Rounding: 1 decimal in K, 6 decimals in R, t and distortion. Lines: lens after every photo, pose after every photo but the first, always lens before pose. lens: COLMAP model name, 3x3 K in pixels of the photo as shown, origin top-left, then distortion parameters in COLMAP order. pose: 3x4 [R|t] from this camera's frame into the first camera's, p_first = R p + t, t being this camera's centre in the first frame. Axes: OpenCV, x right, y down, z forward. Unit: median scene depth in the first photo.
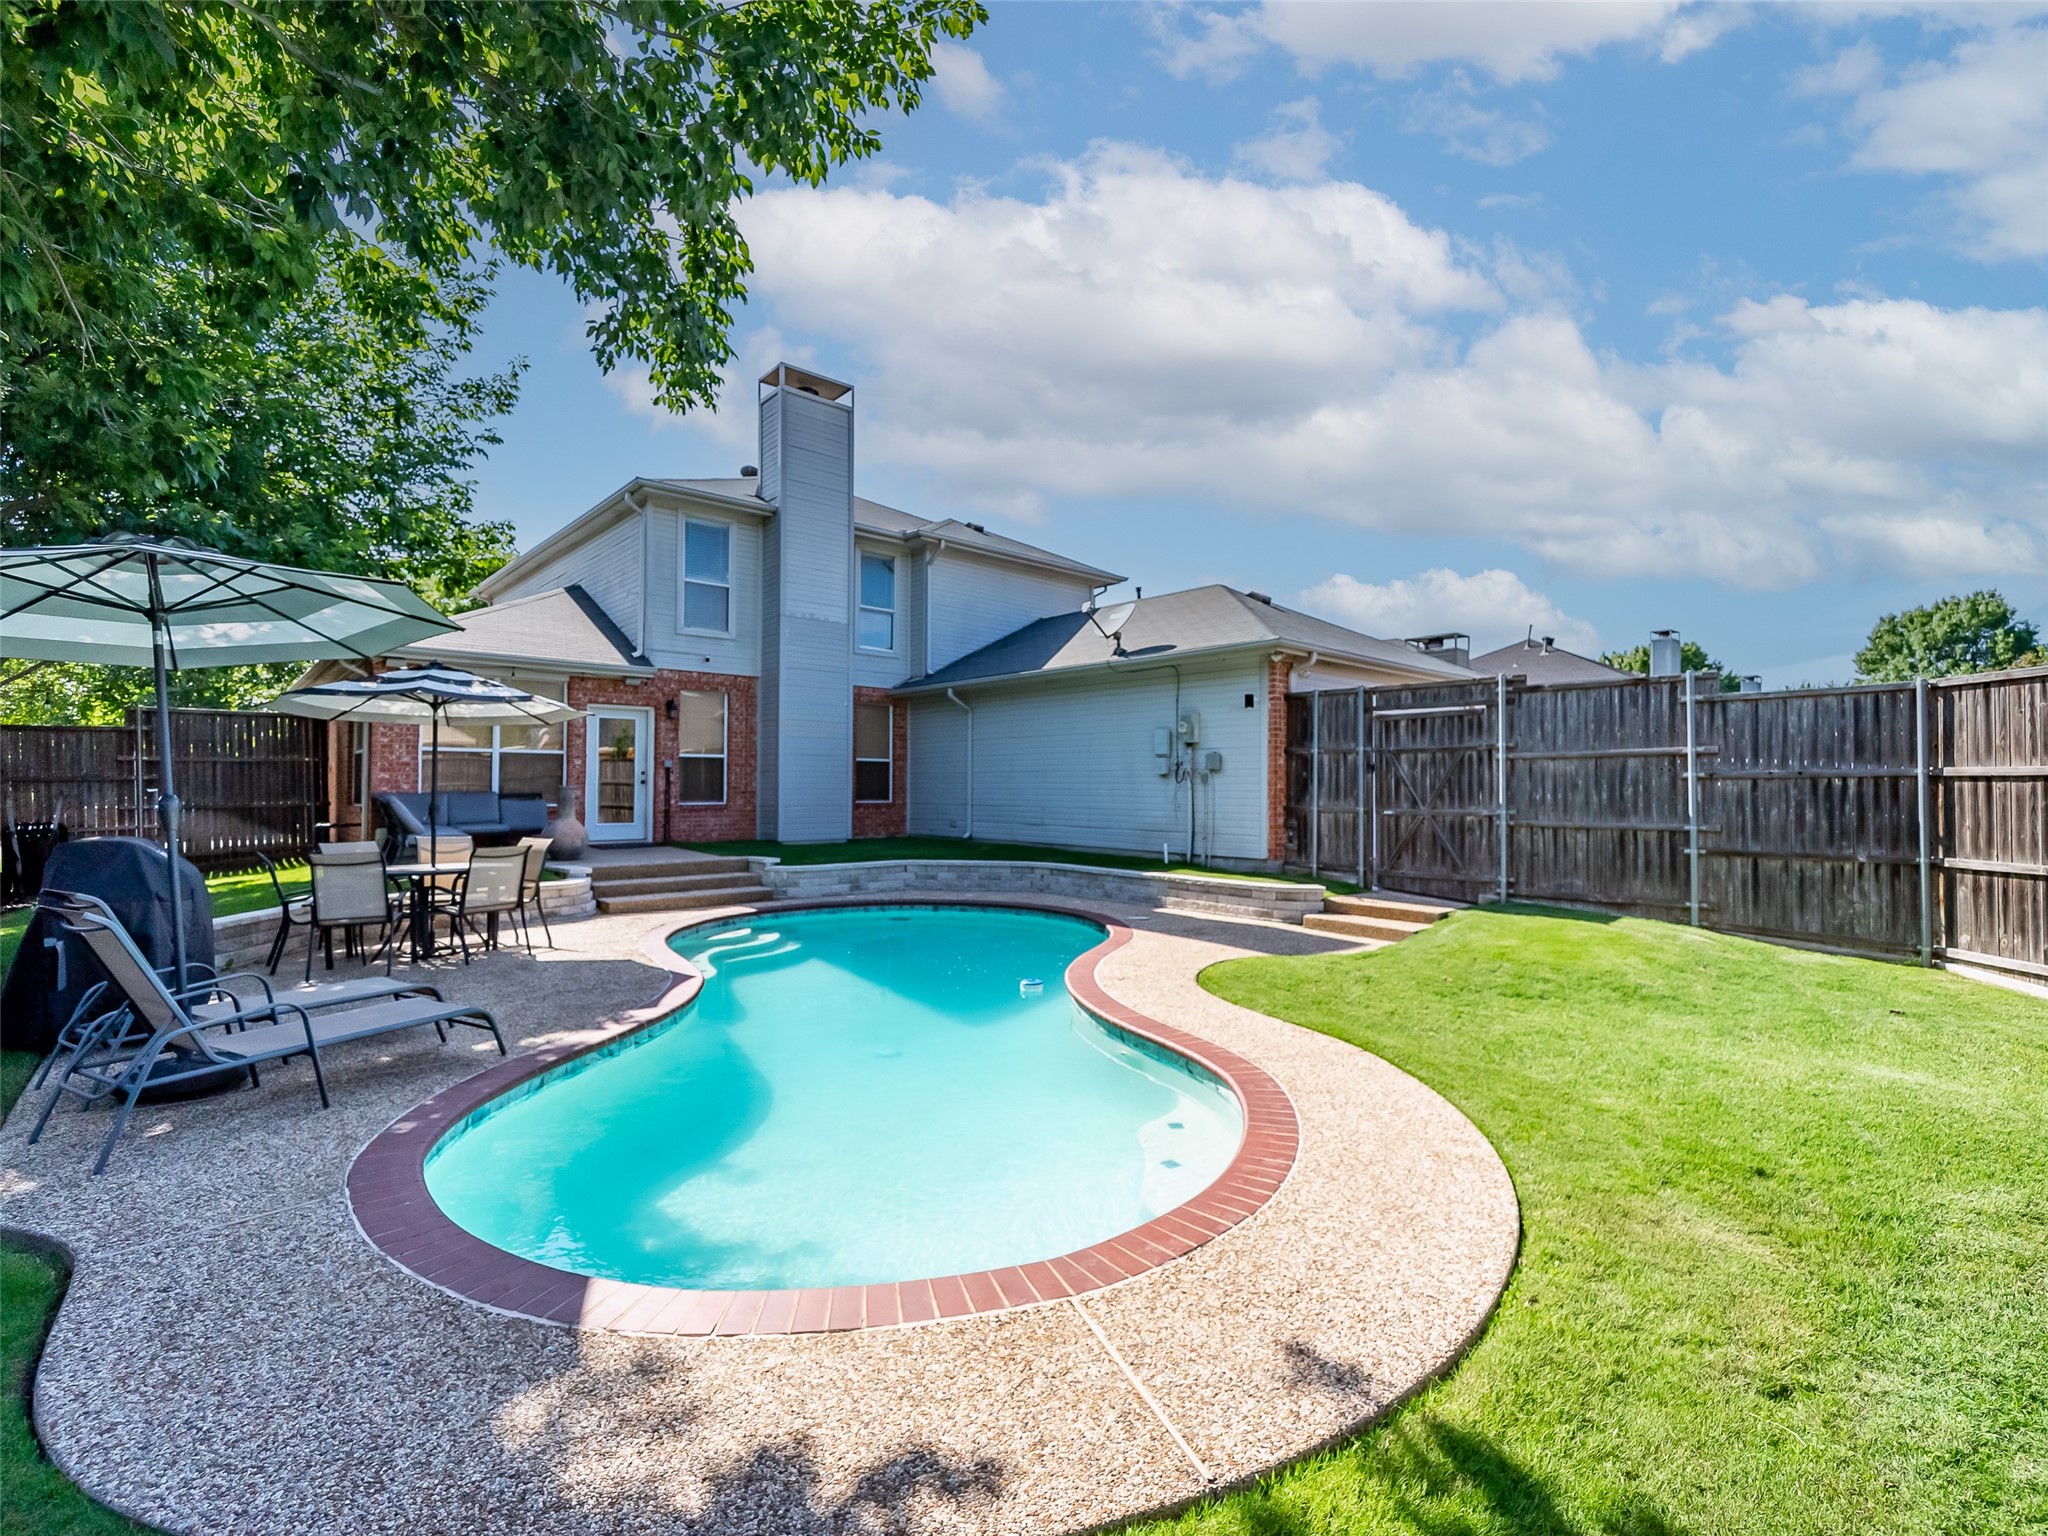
lens RADIAL K [[930.0, 0, 1024.0], [0, 930.0, 768.0], [0, 0, 1]] dist [-0.000666, -0.000224]
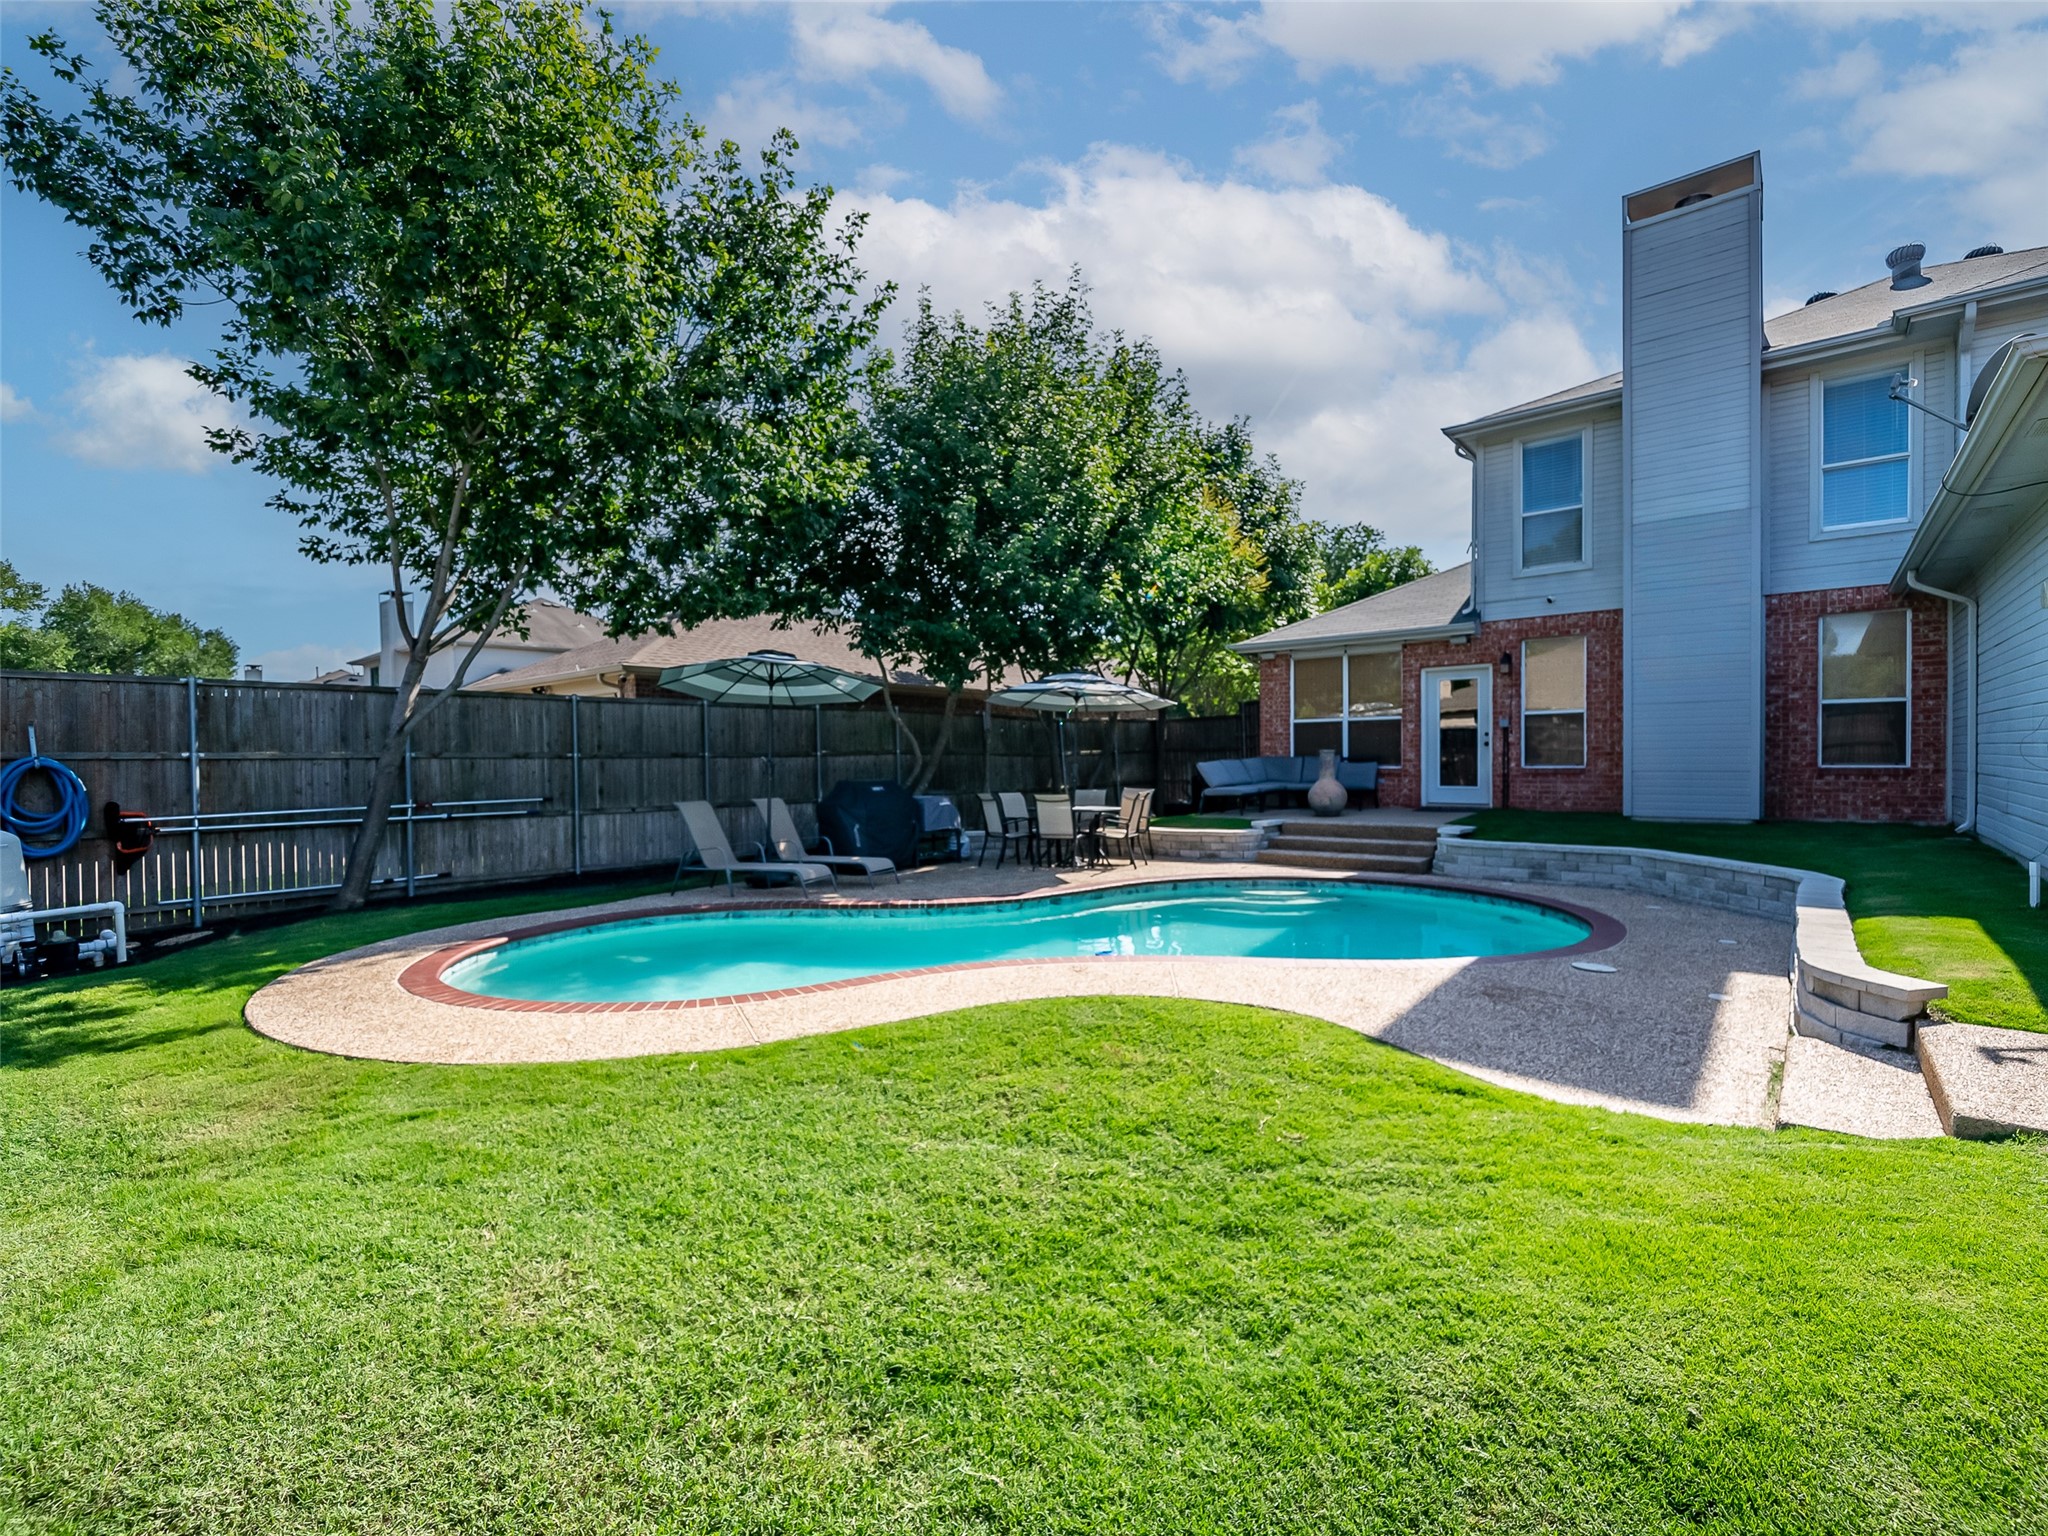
lens RADIAL K [[920.6, 0, 1024.0], [0, 920.6, 768.0], [0, 0, 1]] dist [-0.001753, 0.000153]
pose [[0.135676, 0.007038, -0.990728, 0.553989], [0.032602, 0.999401, 0.011565, 0.016478], [0.990217, -0.033869, 0.135366, 0.496646]]
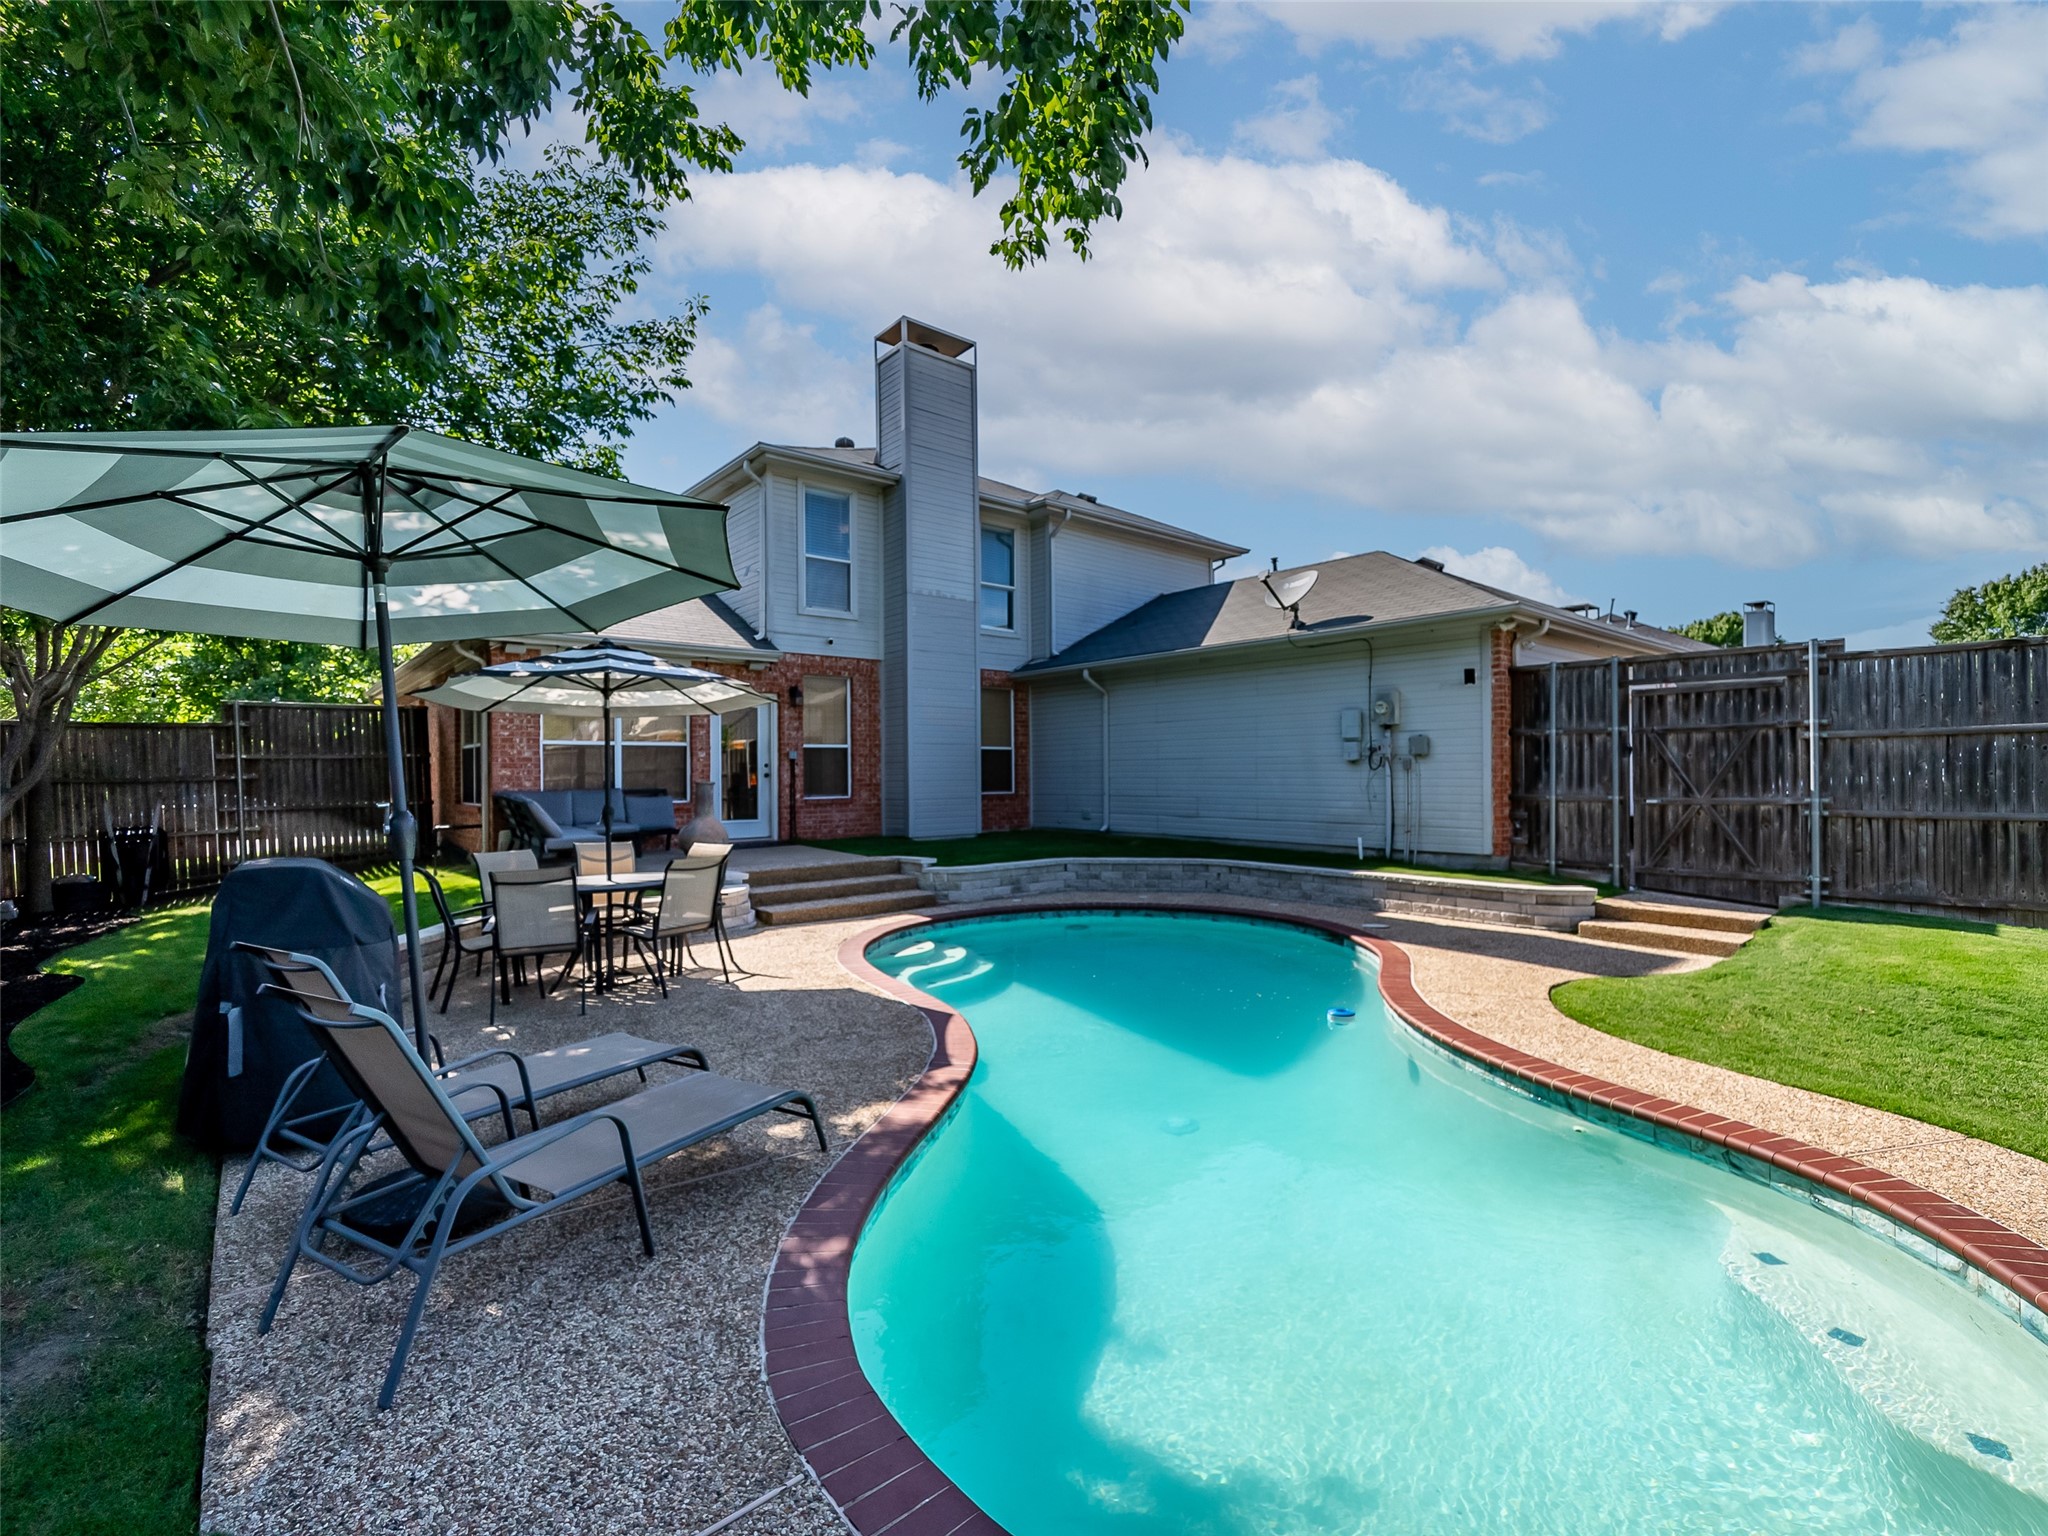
lens RADIAL K [[920.6, 0, 1024.0], [0, 920.6, 768.0], [0, 0, 1]] dist [-0.001753, 0.000153]
pose [[0.999544, -0.012083, -0.027666, -0.156320], [0.012514, 0.999802, 0.015439, -0.003845], [0.027474, -0.015778, 0.999498, 0.111957]]
